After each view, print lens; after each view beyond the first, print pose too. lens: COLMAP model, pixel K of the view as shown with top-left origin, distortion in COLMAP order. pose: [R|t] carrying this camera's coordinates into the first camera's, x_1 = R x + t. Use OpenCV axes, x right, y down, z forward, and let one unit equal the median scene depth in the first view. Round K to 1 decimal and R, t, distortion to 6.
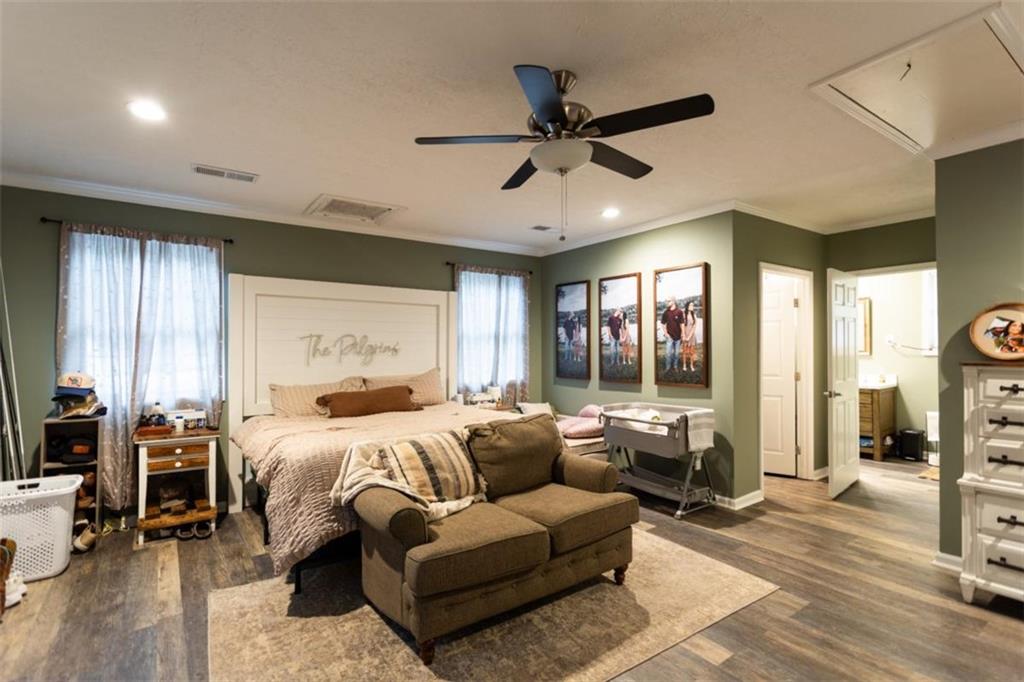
lens RADIAL K [[489.9, 0, 509.5], [0, 489.9, 348.1], [0, 0, 1]] dist [-0.005016, 0.000190]
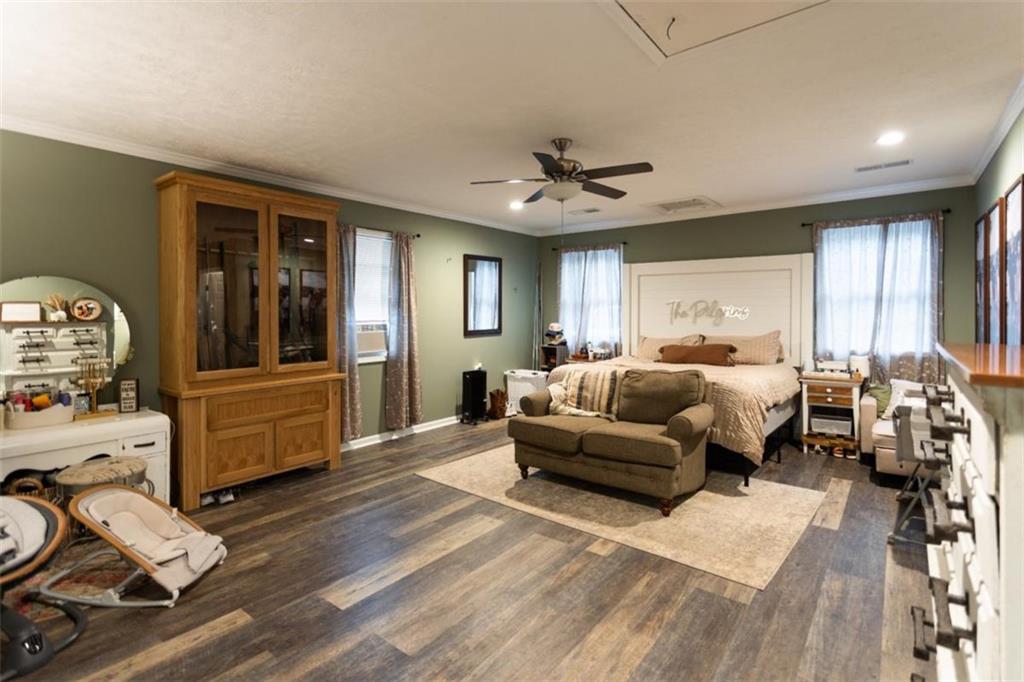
lens RADIAL K [[489.9, 0, 509.8], [0, 489.9, 311.2], [0, 0, 1]] dist [-0.005016, 0.000190]
pose [[0.272252, 0.004723, -0.962214, 0.790412], [0.003370, 0.999977, 0.005862, -0.010154], [0.962220, -0.004839, 0.272230, 0.203789]]
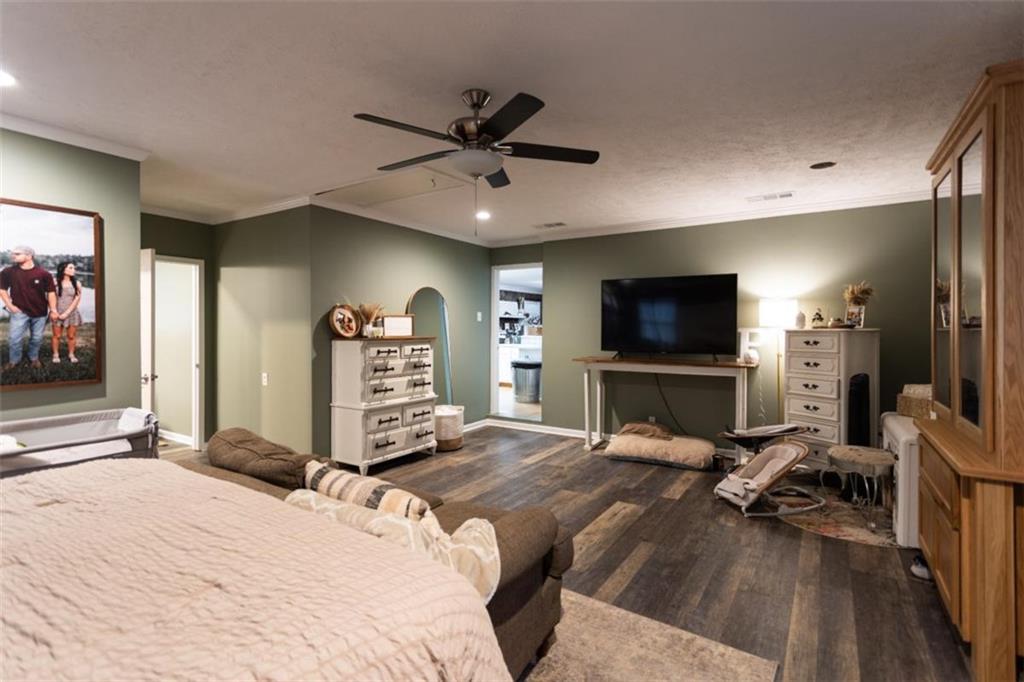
lens RADIAL K [[489.9, 0, 512.0], [0, 489.9, 333.5], [0, 0, 1]] dist [-0.005016, 0.000190]
pose [[-0.371968, -0.000635, 0.928245, -0.505684], [0.002071, 0.999997, 0.001514, 0.006257], [-0.928243, 0.002485, -0.371965, 0.677567]]
